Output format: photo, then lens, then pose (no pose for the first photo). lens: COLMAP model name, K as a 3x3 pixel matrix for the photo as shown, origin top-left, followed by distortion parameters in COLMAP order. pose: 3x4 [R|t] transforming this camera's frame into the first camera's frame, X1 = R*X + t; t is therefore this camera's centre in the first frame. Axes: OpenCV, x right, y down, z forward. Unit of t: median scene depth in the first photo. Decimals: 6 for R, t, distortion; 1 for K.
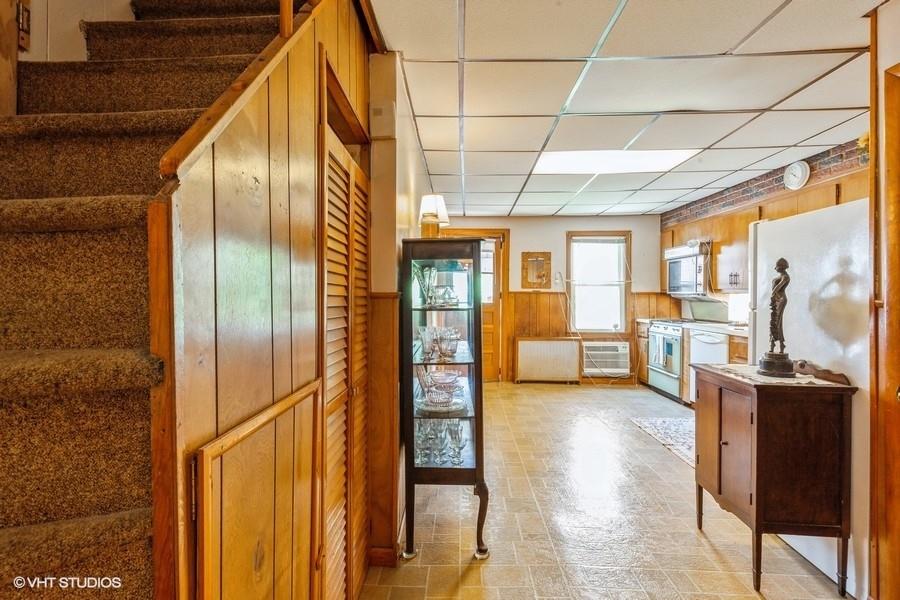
lens RADIAL K [[409.5, 0, 451.9], [0, 409.5, 297.0], [0, 0, 1]] dist [0.011771, -0.000007]
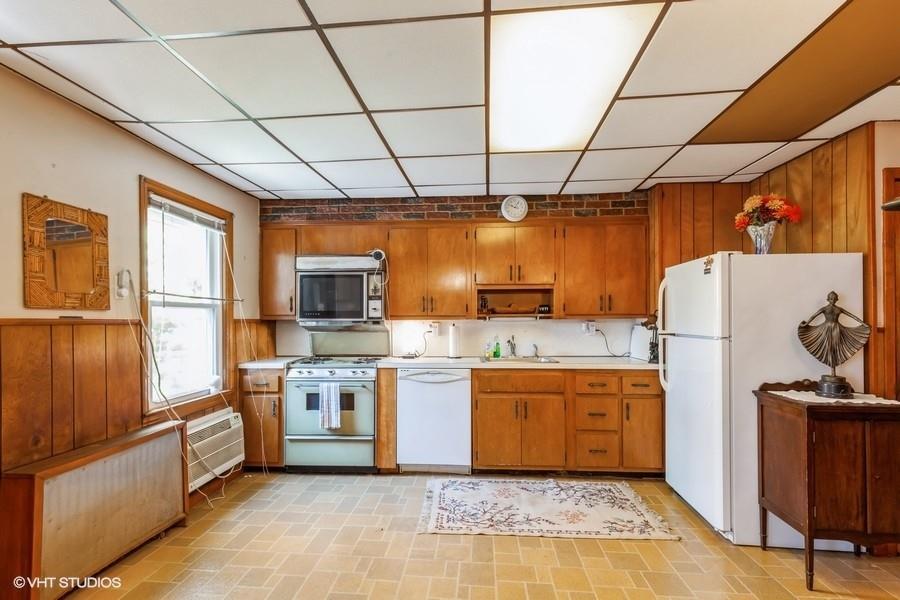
lens RADIAL K [[406.9, 0, 449.2], [0, 406.9, 313.7], [0, 0, 1]] dist [0.014856, 0.000145]
pose [[0.063582, 0.009057, 0.997936, -0.128988], [0.009019, 0.999913, -0.009649, -0.011869], [-0.997936, 0.009614, 0.063494, 0.697411]]
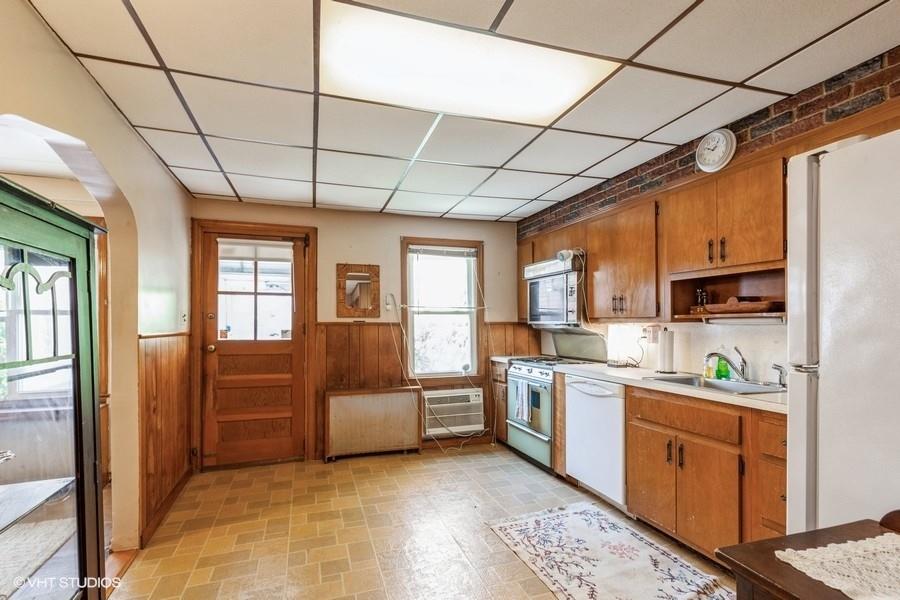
lens RADIAL K [[413.6, 0, 440.7], [0, 413.6, 325.5], [0, 0, 1]] dist [0.002532, 0.000017]
pose [[0.943693, -0.009607, 0.330684, 0.112839], [0.009946, 0.999950, 0.000666, -0.007045], [-0.330674, 0.002660, 0.943741, 0.320148]]
